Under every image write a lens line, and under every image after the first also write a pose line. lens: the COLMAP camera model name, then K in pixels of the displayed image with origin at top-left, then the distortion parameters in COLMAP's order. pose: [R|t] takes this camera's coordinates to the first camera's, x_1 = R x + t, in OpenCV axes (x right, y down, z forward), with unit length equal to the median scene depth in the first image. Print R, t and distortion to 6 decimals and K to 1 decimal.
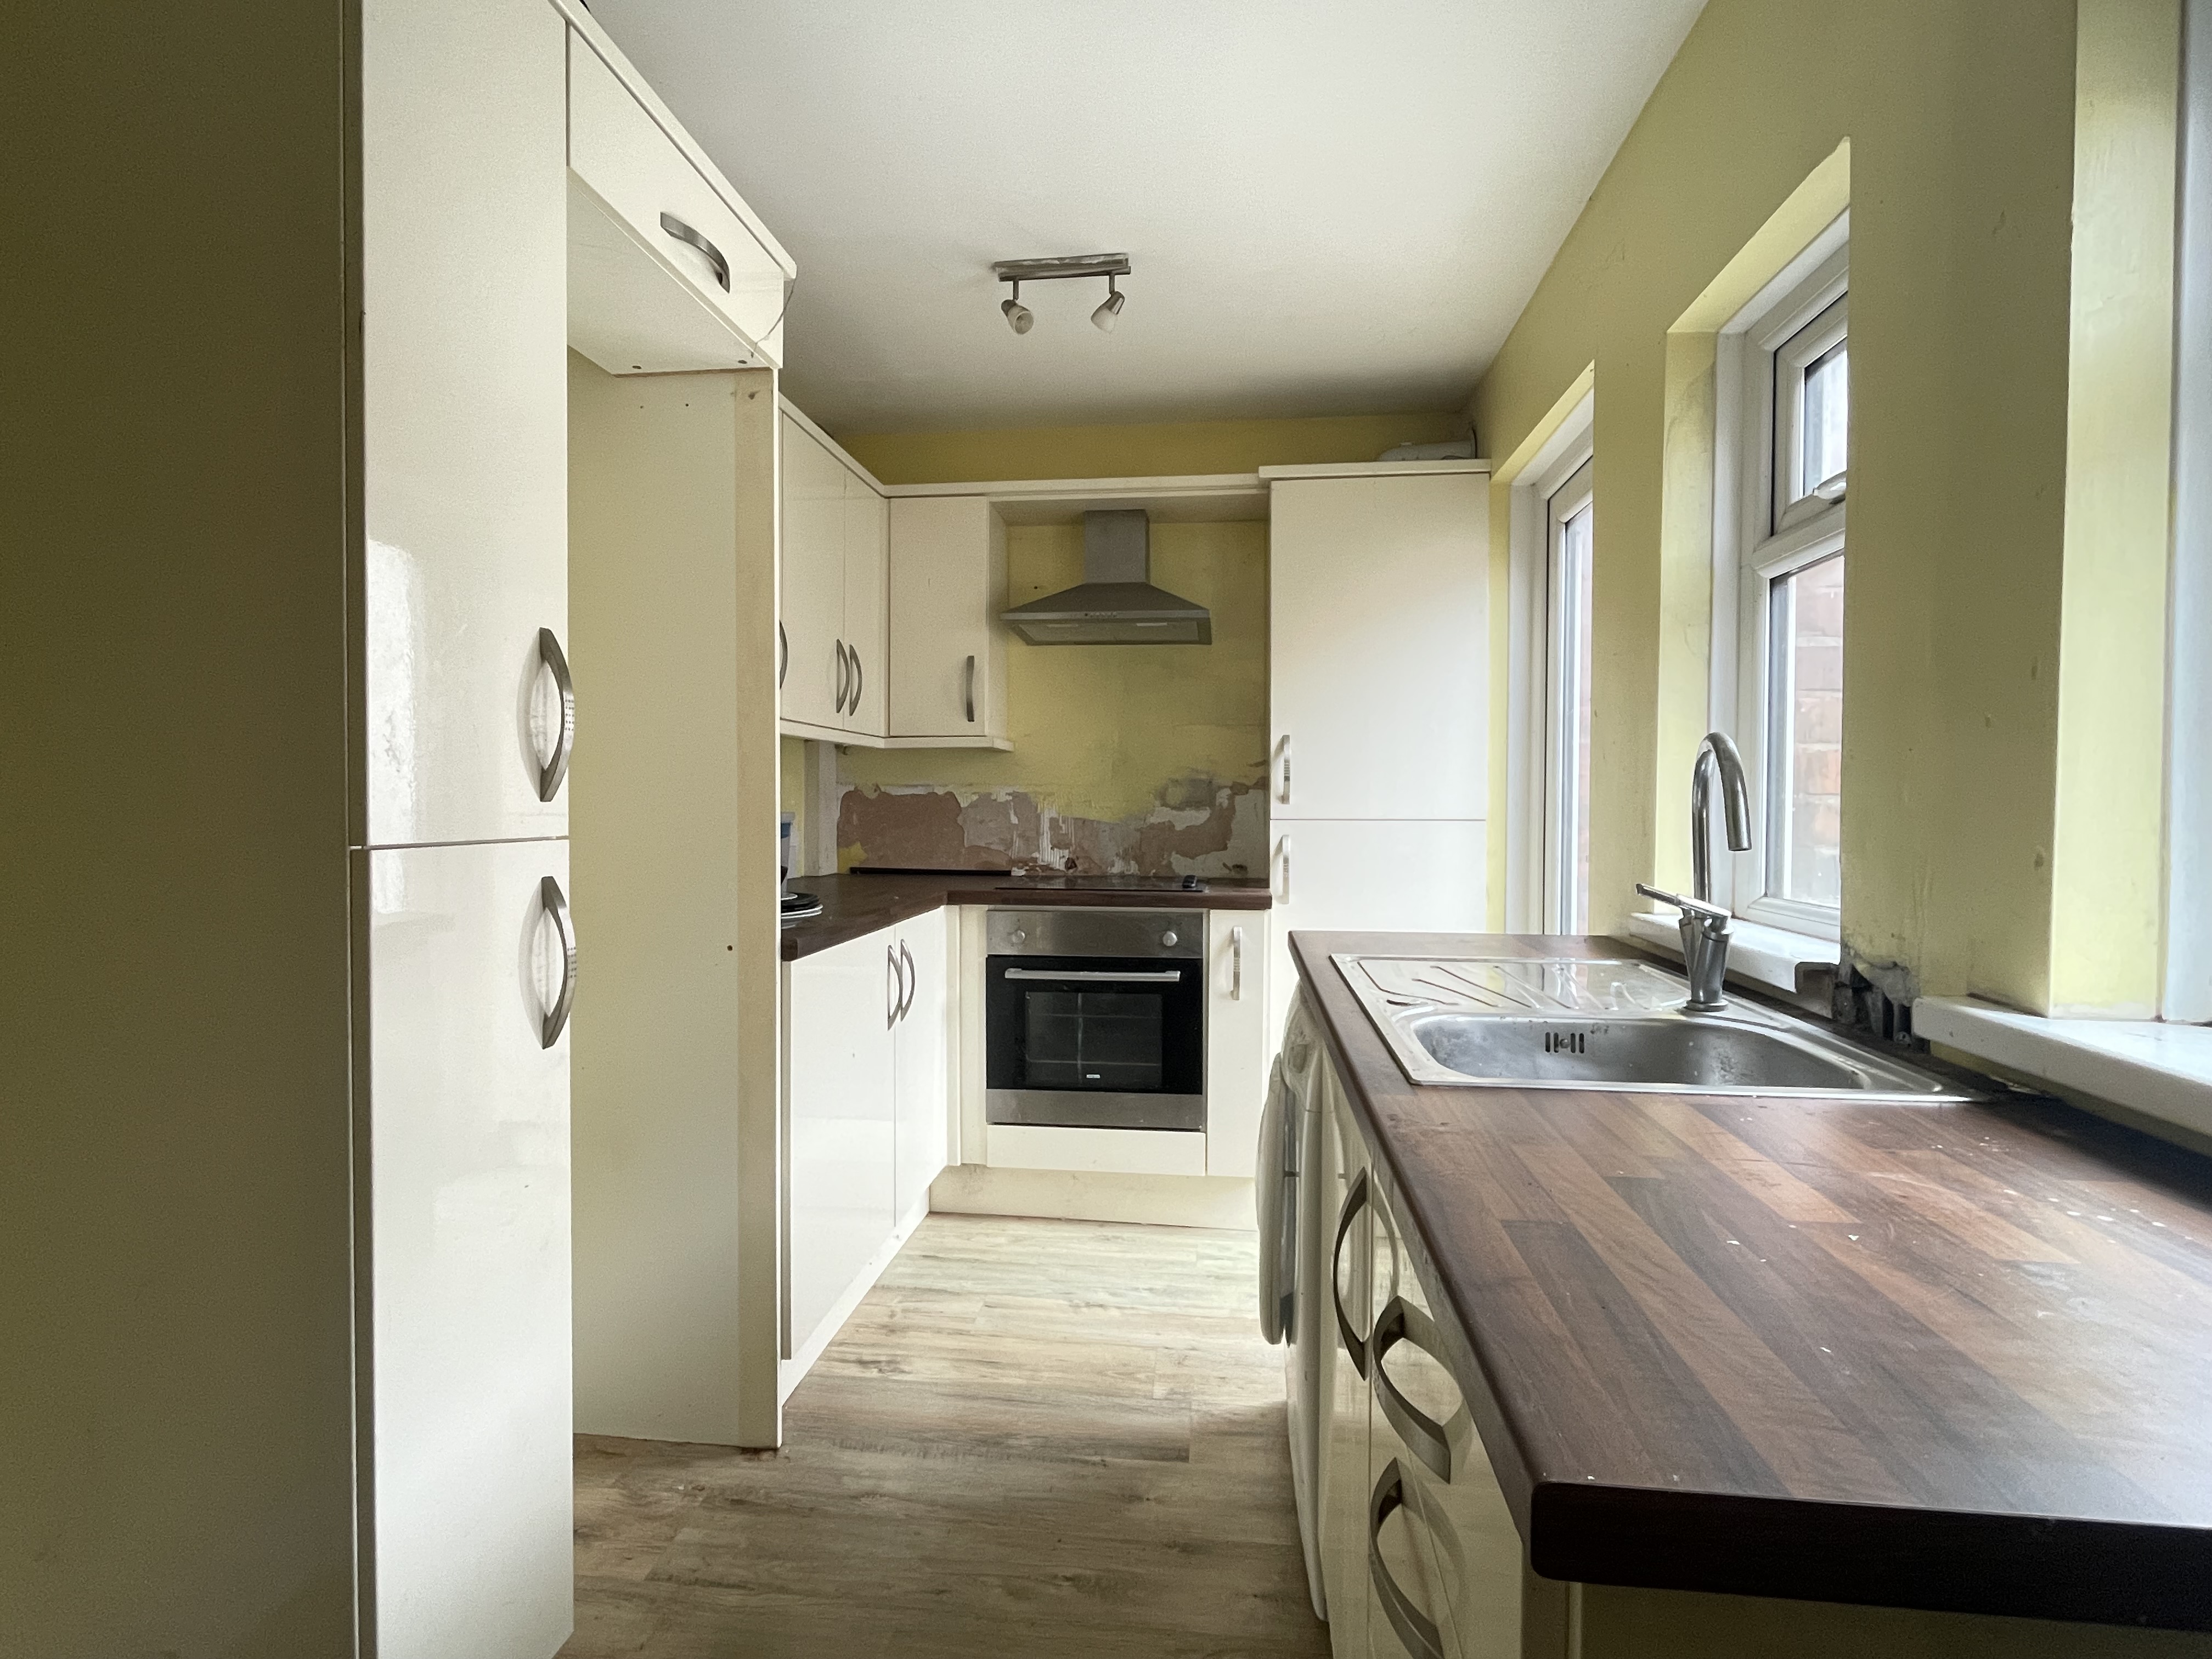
lens RADIAL K [[1062.3, 0, 1101.4], [0, 1062.3, 824.9], [0, 0, 1]] dist [-0.002449, -0.000146]
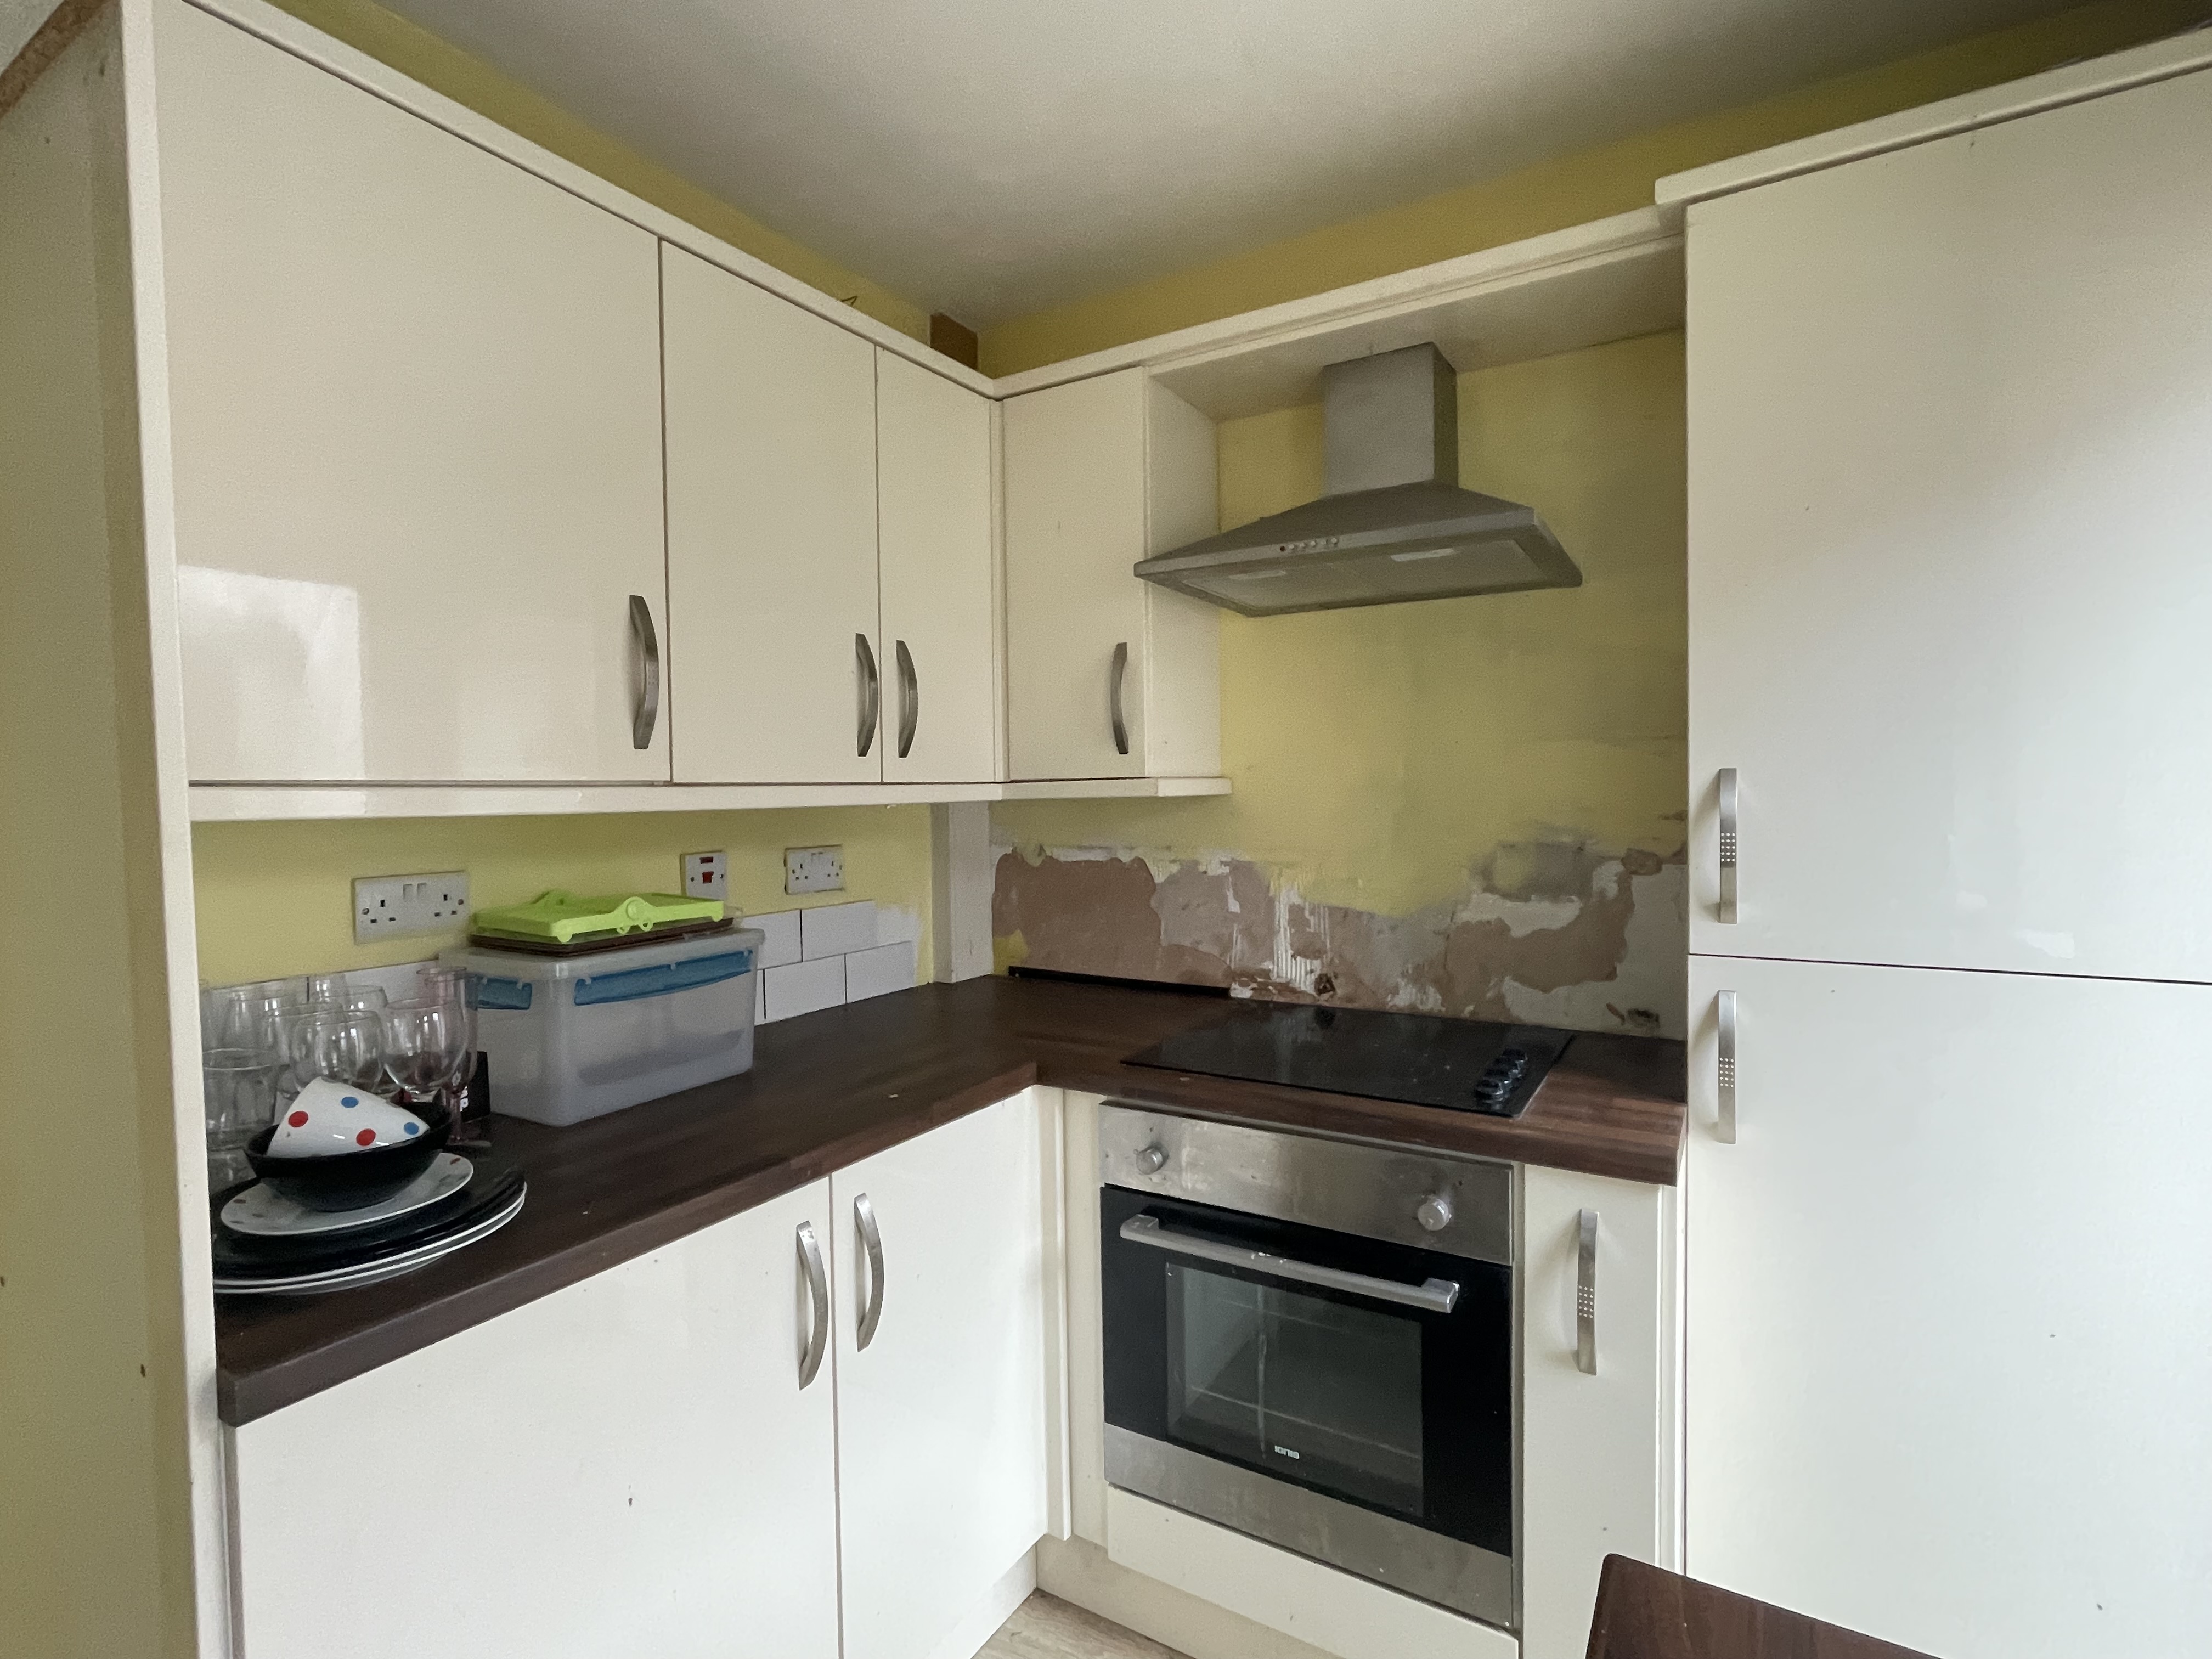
lens RADIAL K [[1062.3, 0, 1111.1], [0, 1062.3, 823.3], [0, 0, 1]] dist [-0.002449, -0.000146]
pose [[0.911862, -0.004570, -0.410471, 0.106803], [0.009996, 0.999889, 0.011074, -0.061063], [0.410375, -0.014201, 0.911806, 0.427244]]
